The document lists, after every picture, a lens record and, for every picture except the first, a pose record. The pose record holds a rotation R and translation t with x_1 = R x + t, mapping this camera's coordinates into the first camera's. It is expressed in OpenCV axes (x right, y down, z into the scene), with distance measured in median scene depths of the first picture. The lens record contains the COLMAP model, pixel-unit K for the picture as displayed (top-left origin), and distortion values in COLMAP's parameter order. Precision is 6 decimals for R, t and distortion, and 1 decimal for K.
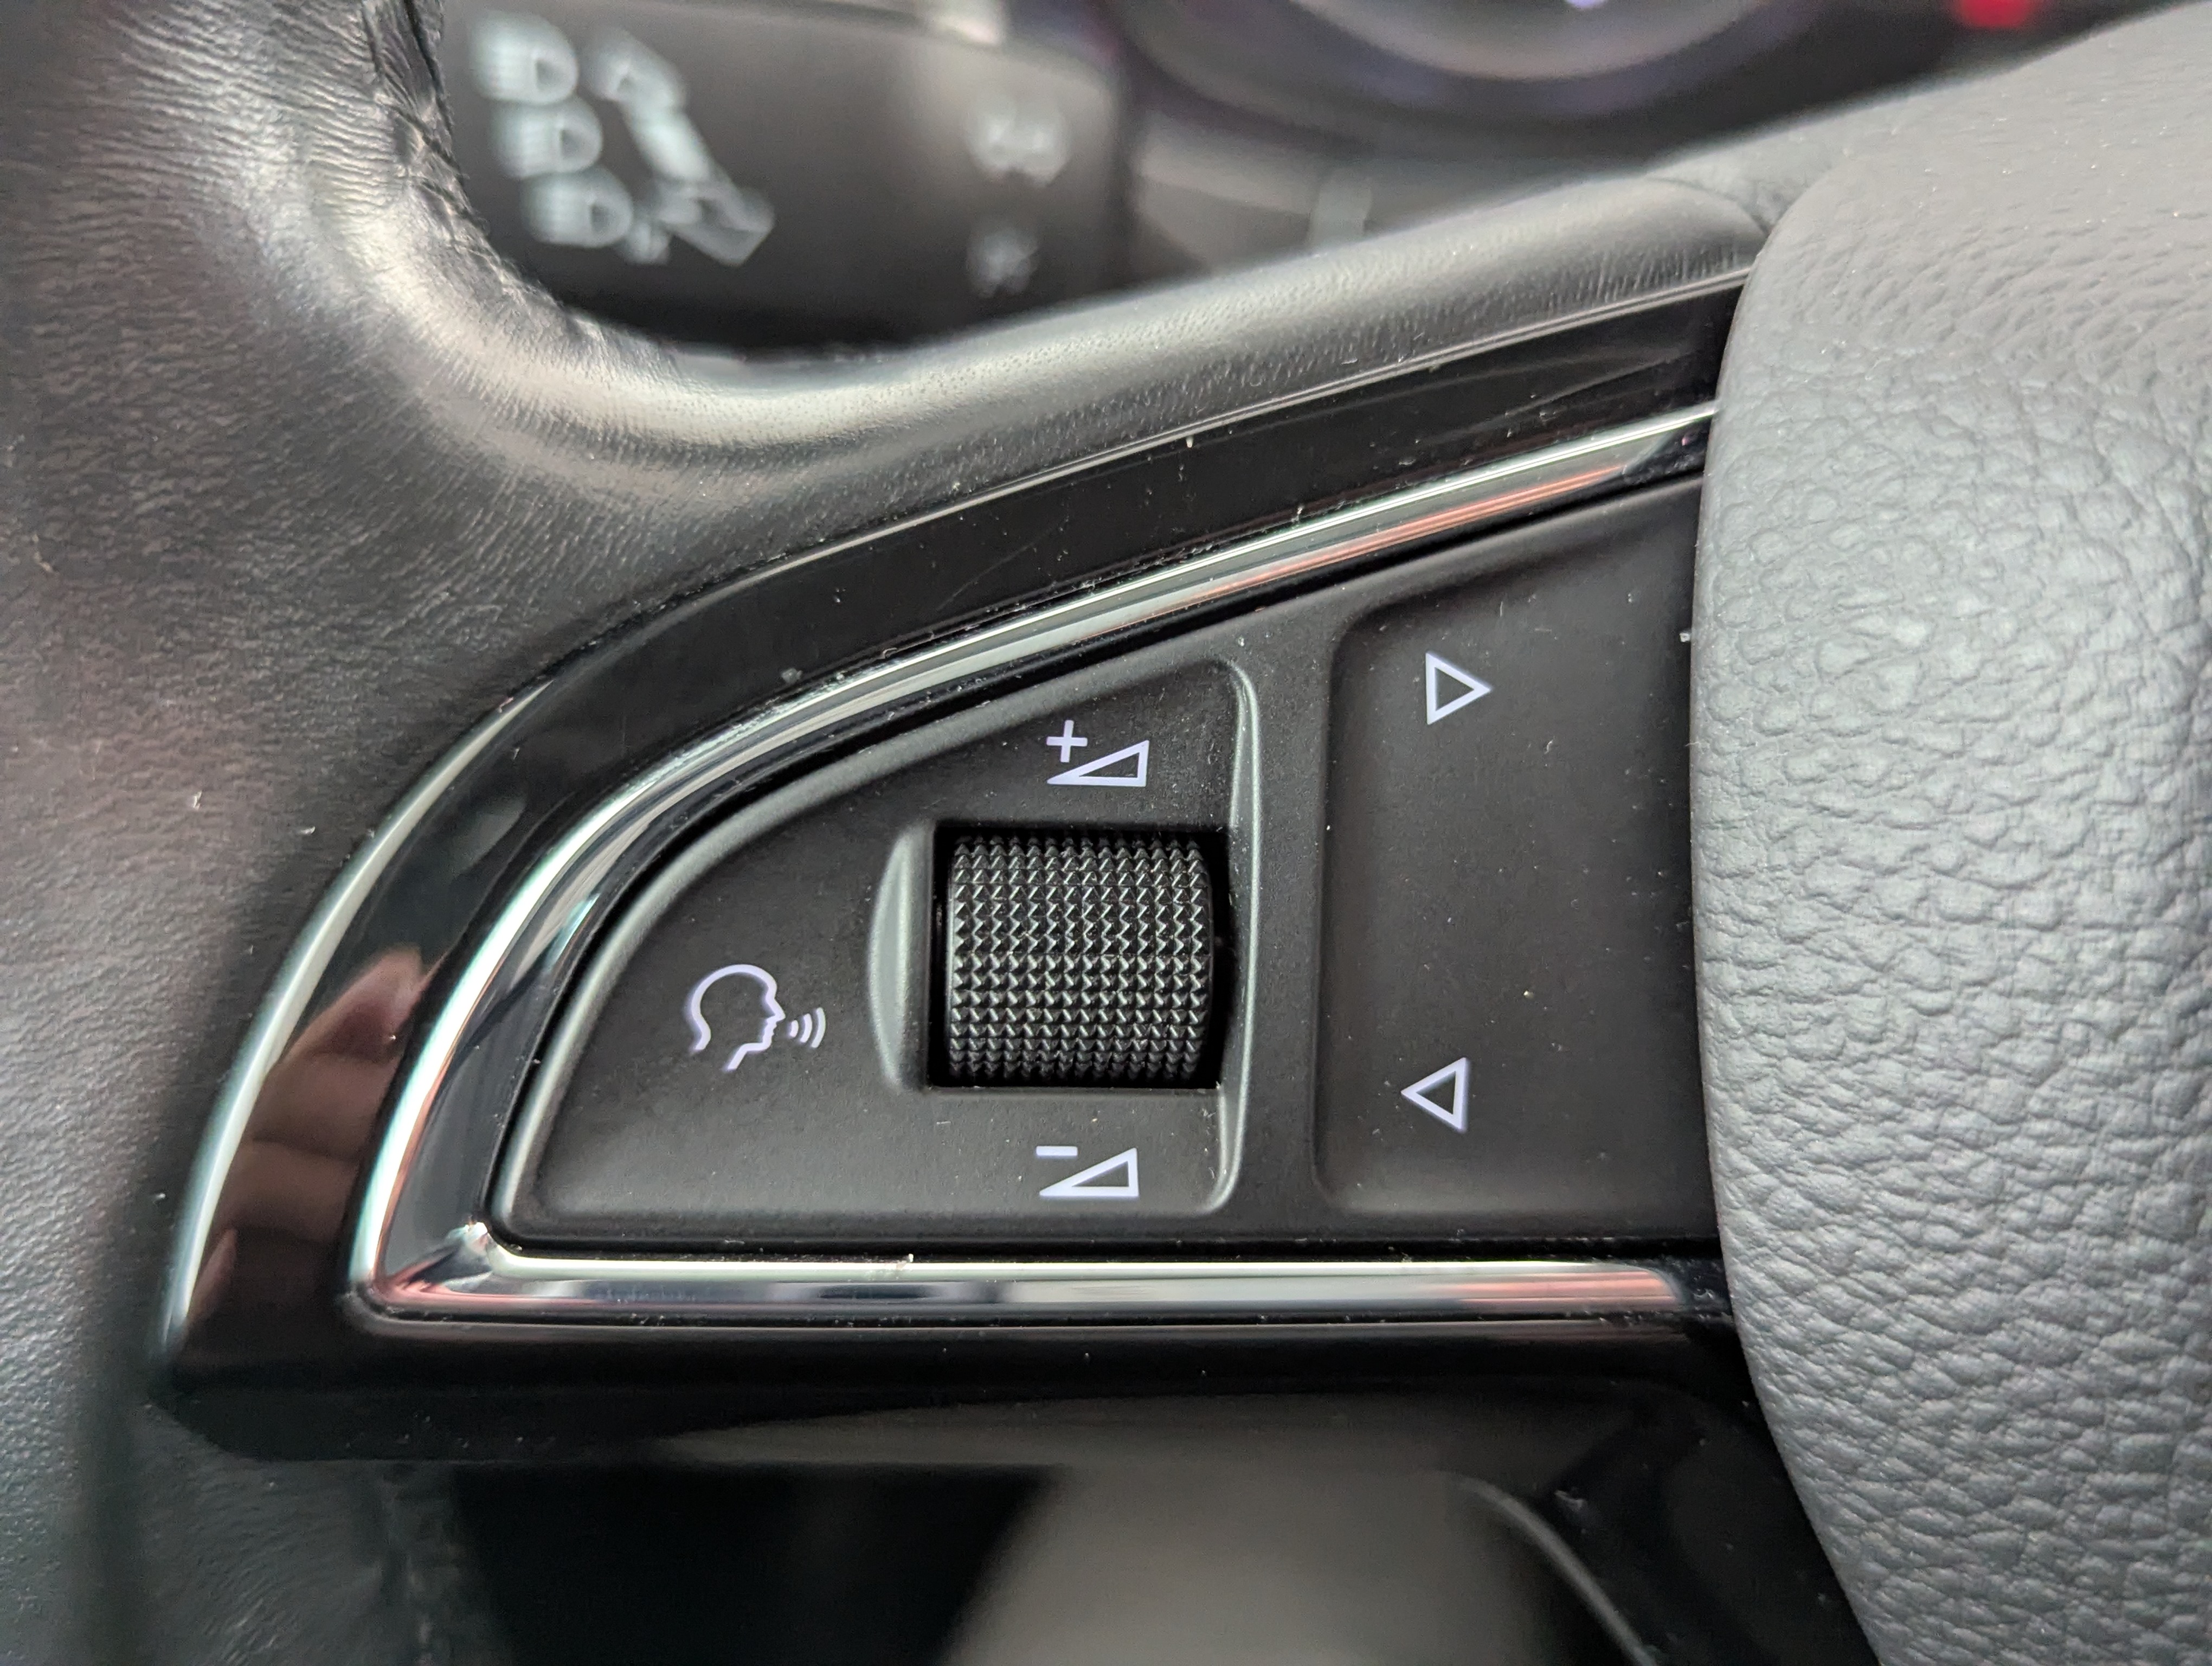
lens RADIAL K [[2208.9, 0, 1094.2], [0, 2208.9, 804.8], [0, 0, 1]] dist [0.011020, 0.004081]
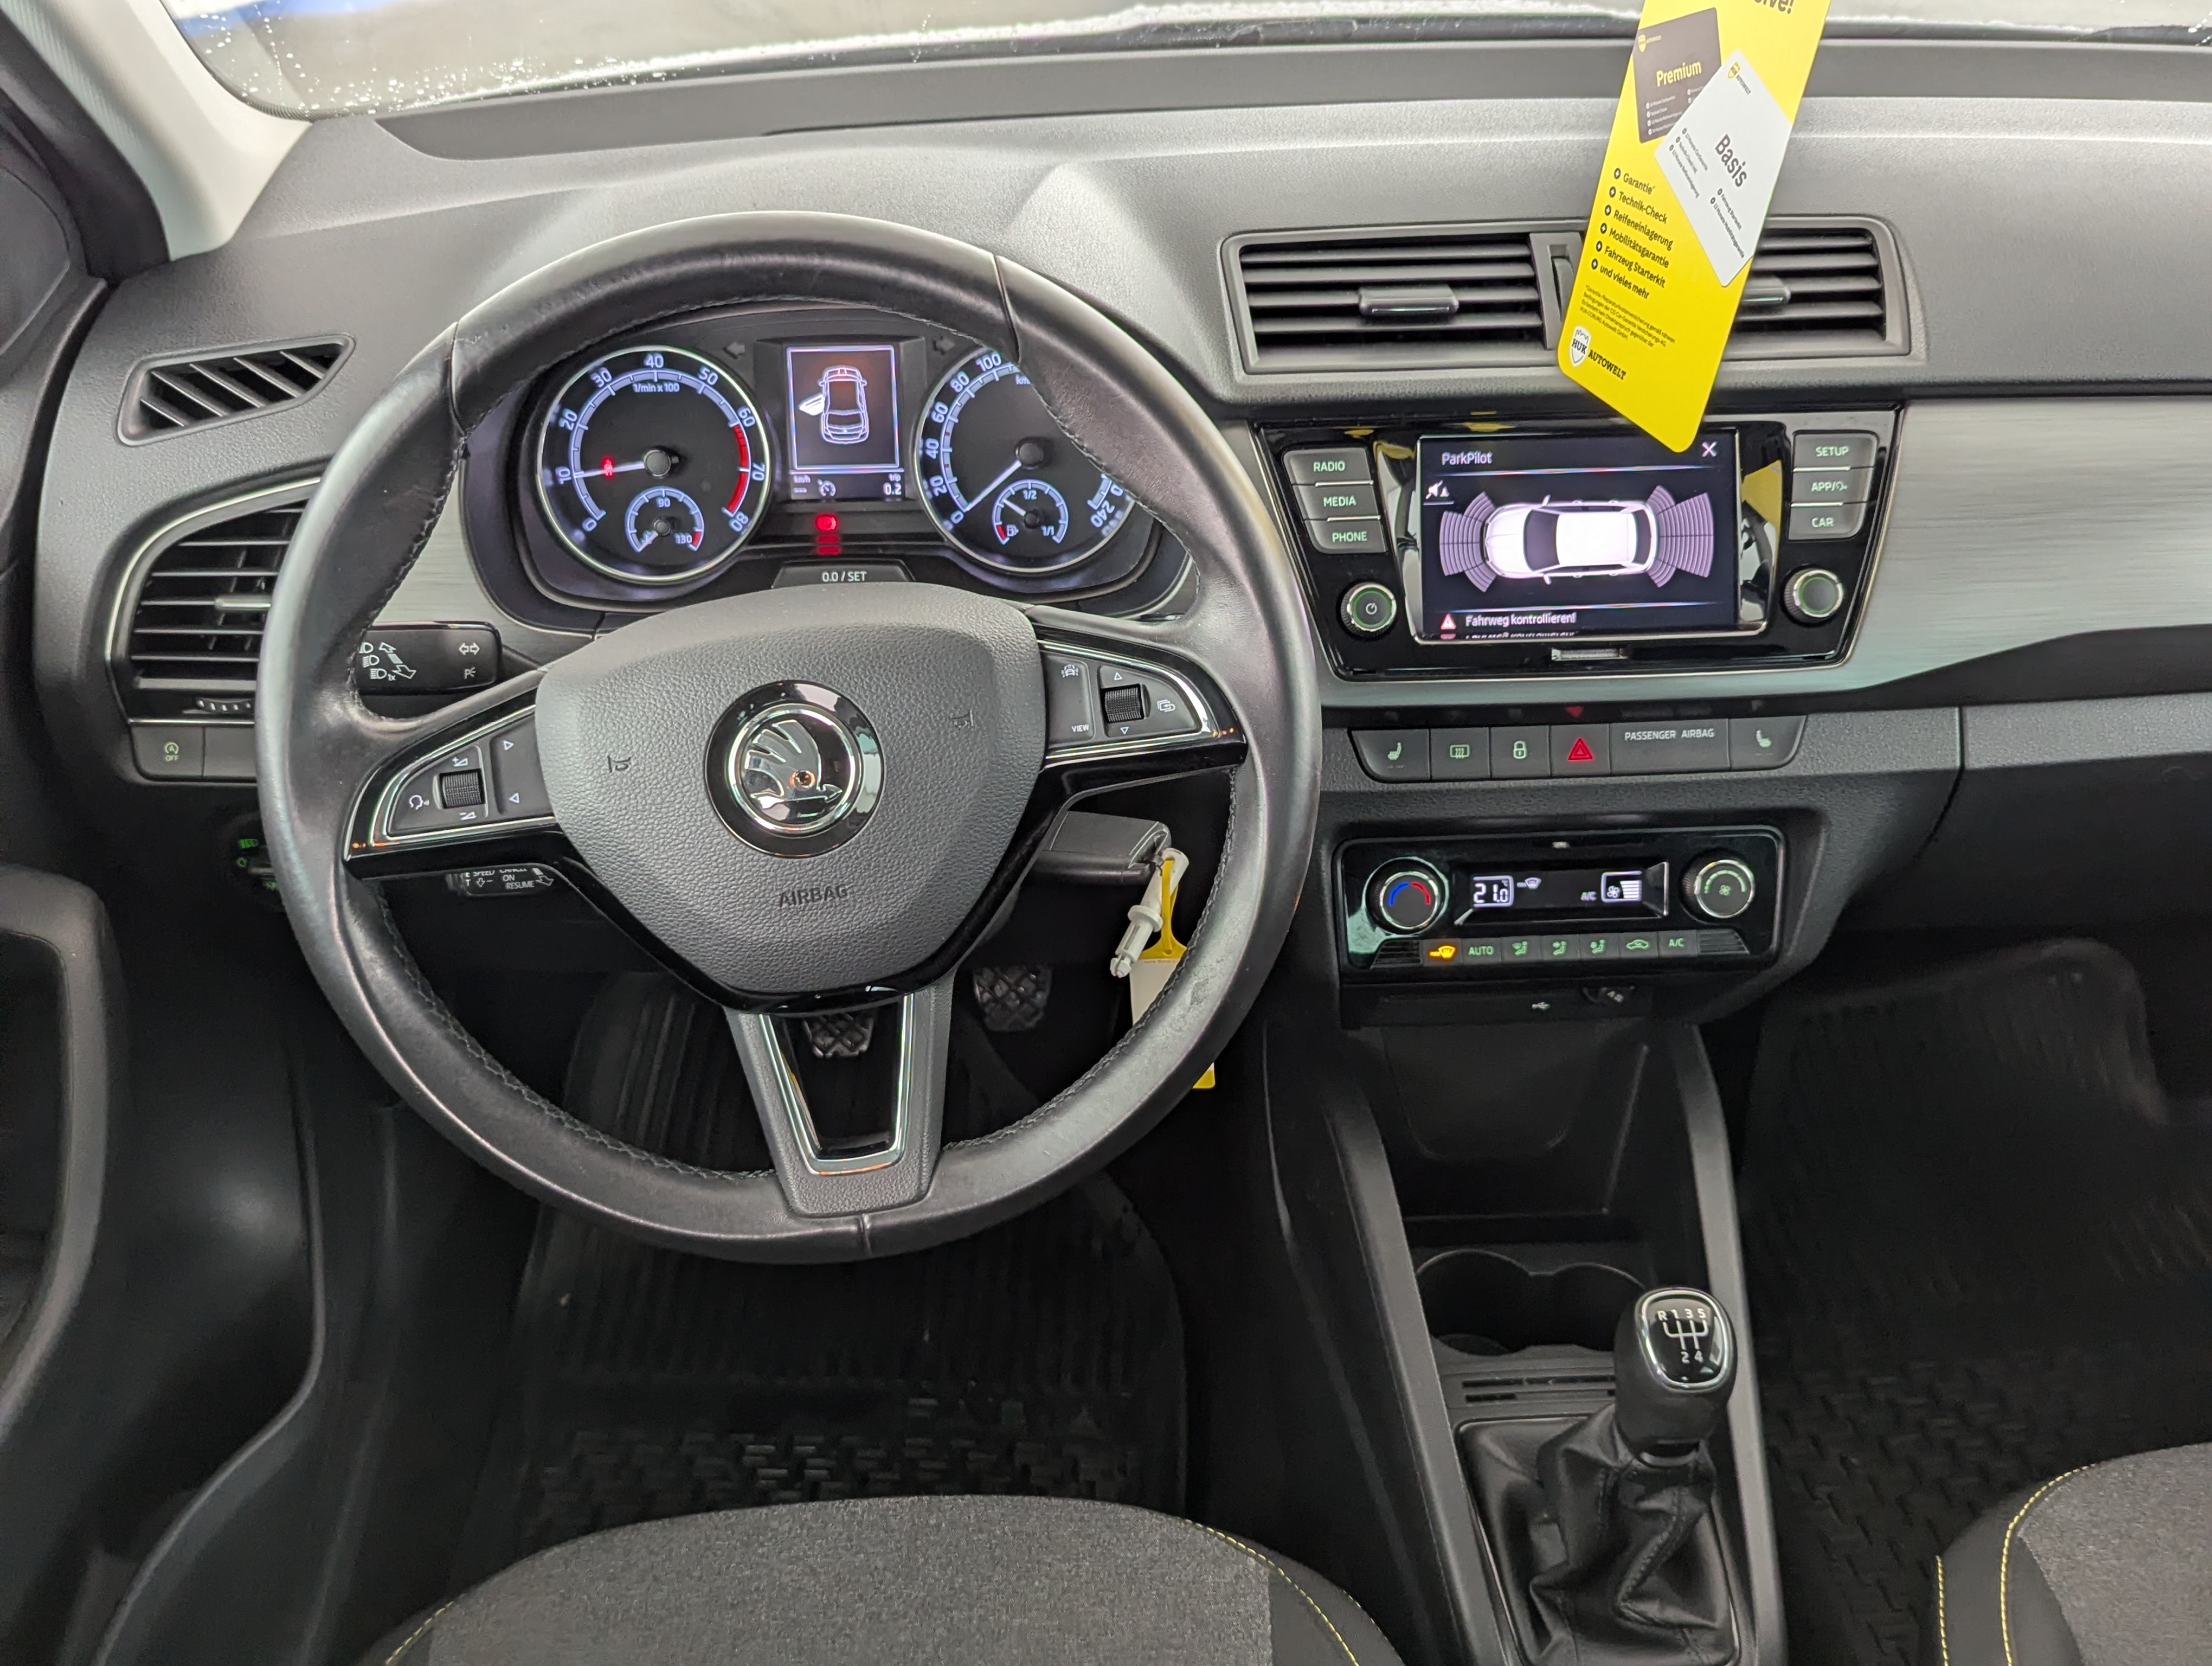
lens RADIAL K [[2069.1, 0, 1069.5], [0, 2069.1, 823.3], [0, 0, 1]] dist [0.123663, -0.423225]
pose [[0.985897, -0.158561, 0.053525, 1.635083], [0.158981, 0.987275, -0.003658, 0.541155], [-0.052264, 0.012116, 0.998560, -6.183581]]
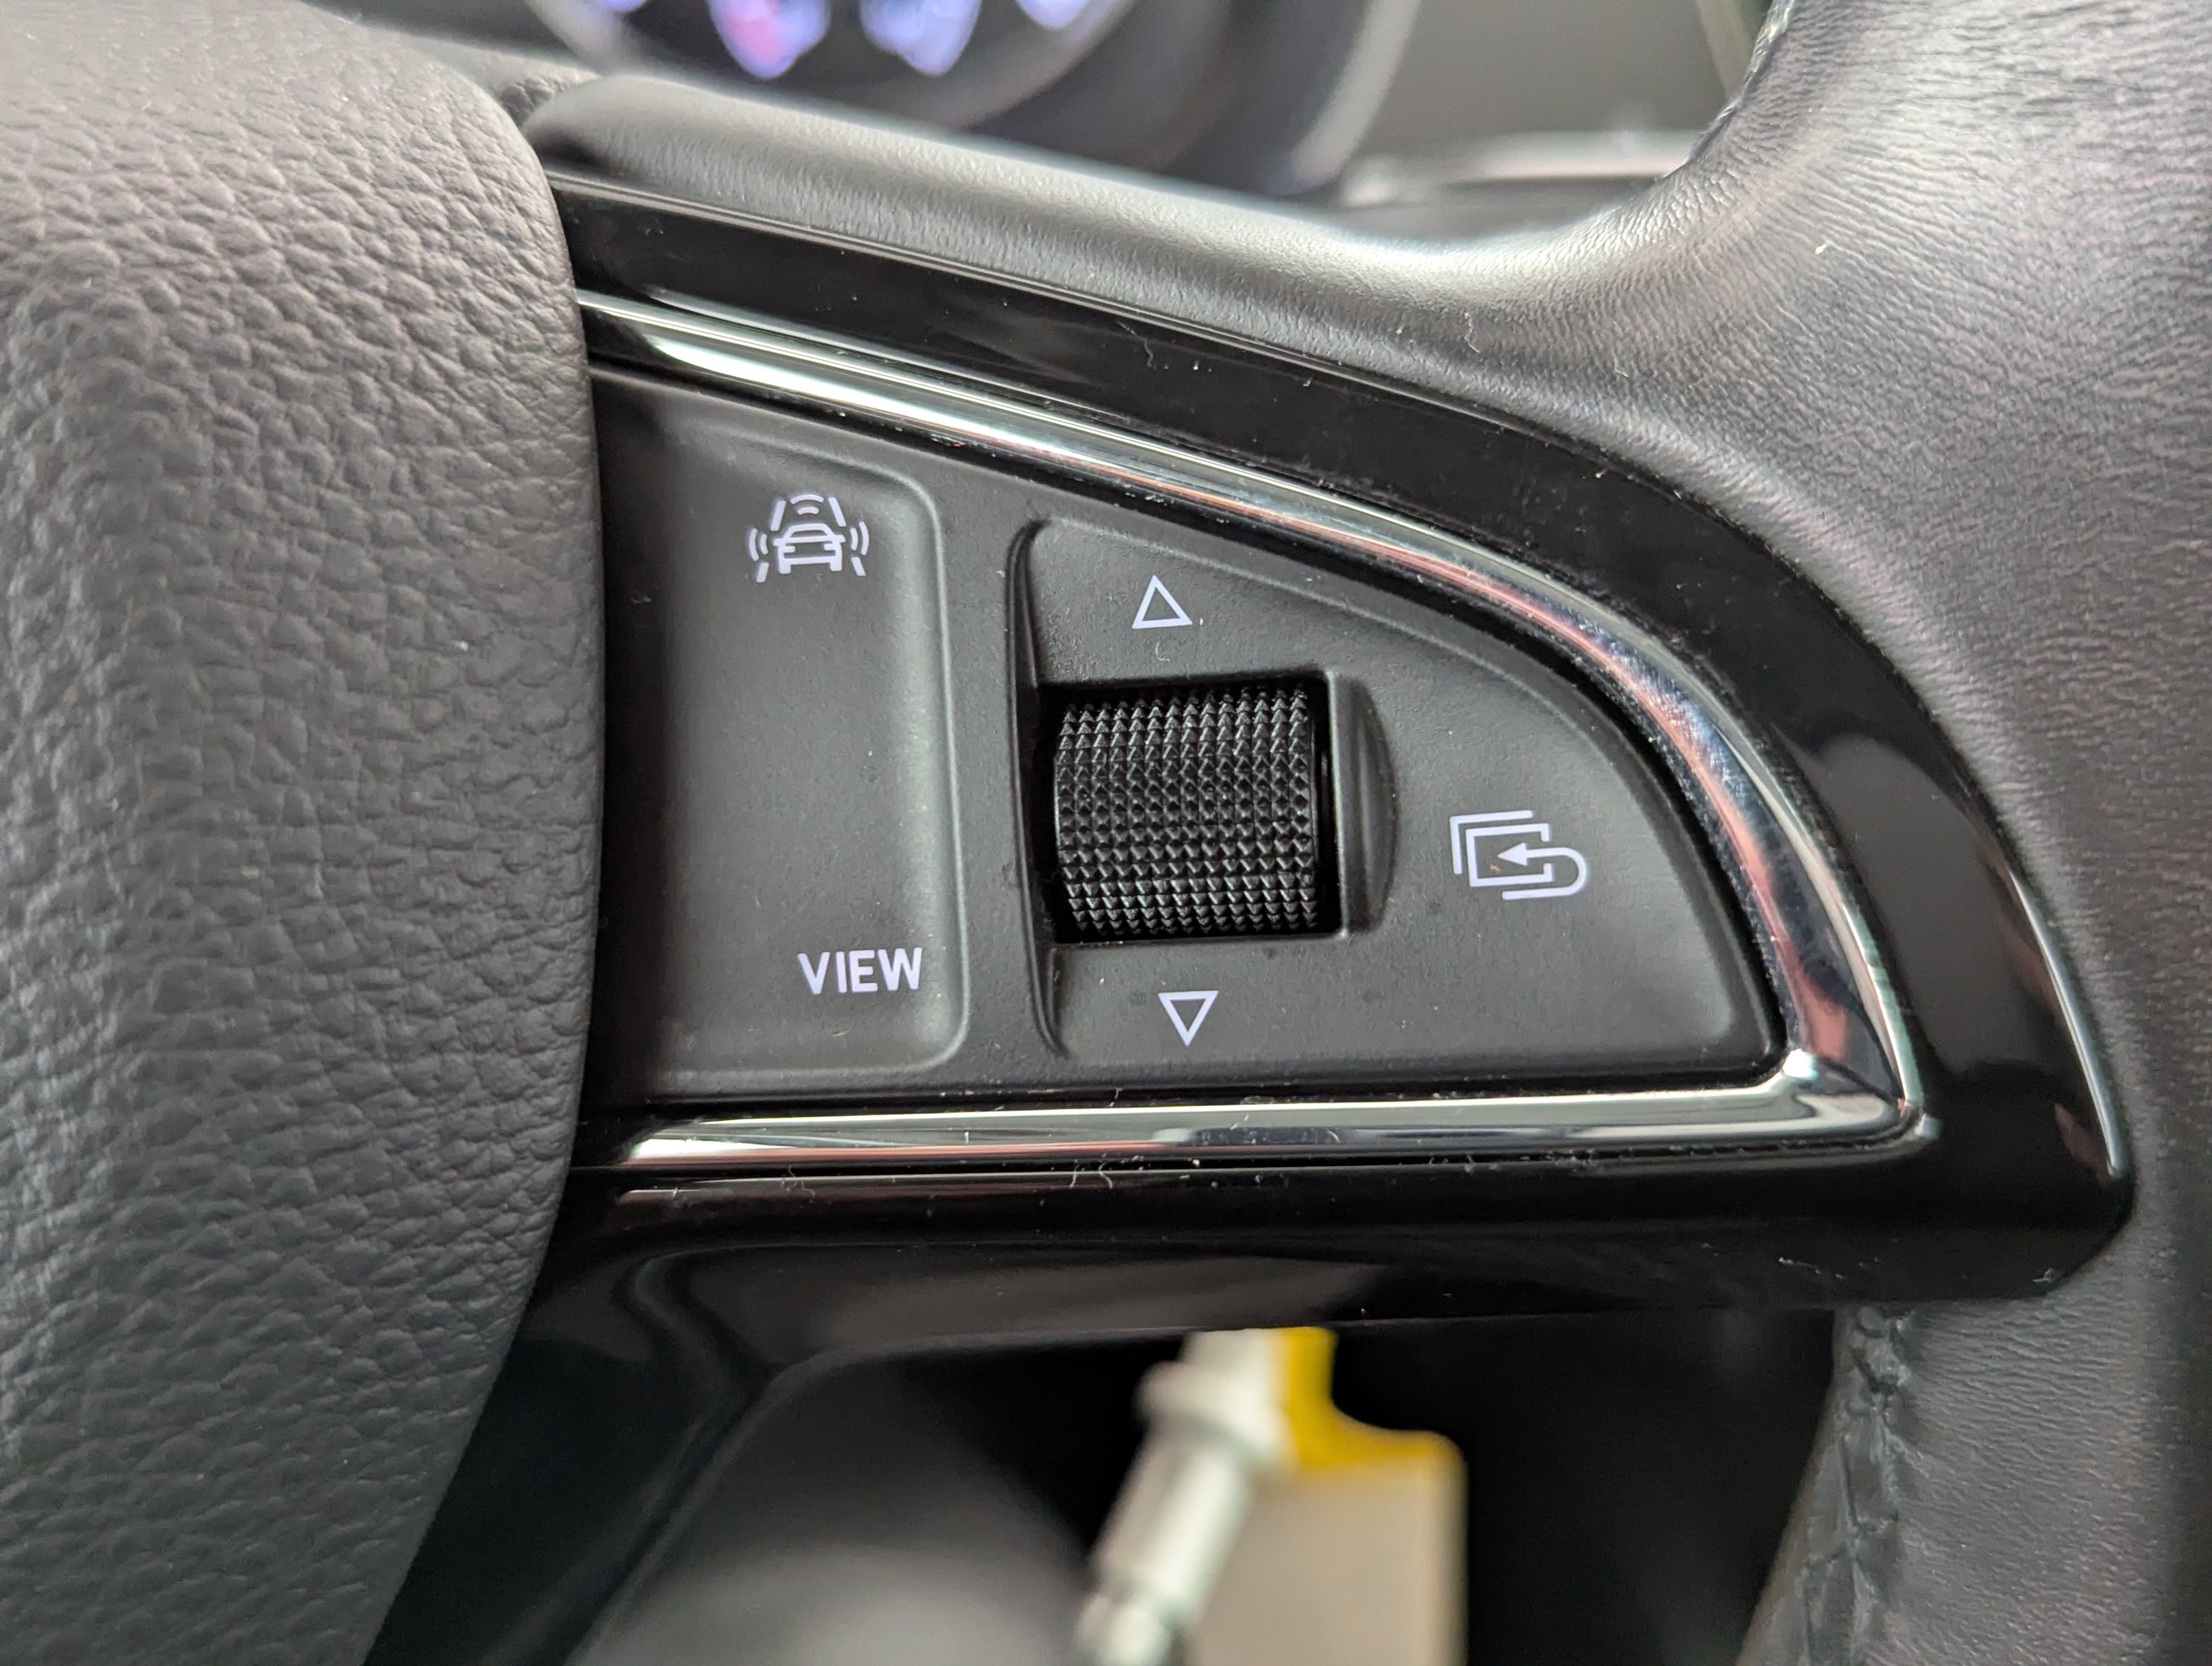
lens RADIAL K [[2208.9, 0, 1094.2], [0, 2208.9, 804.8], [0, 0, 1]] dist [0.011020, 0.004081]
pose [[0.989192, -0.105109, 0.102235, 2.118485], [0.099107, 0.993135, 0.062130, 0.064503], [-0.108064, -0.051326, 0.992818, -0.063796]]
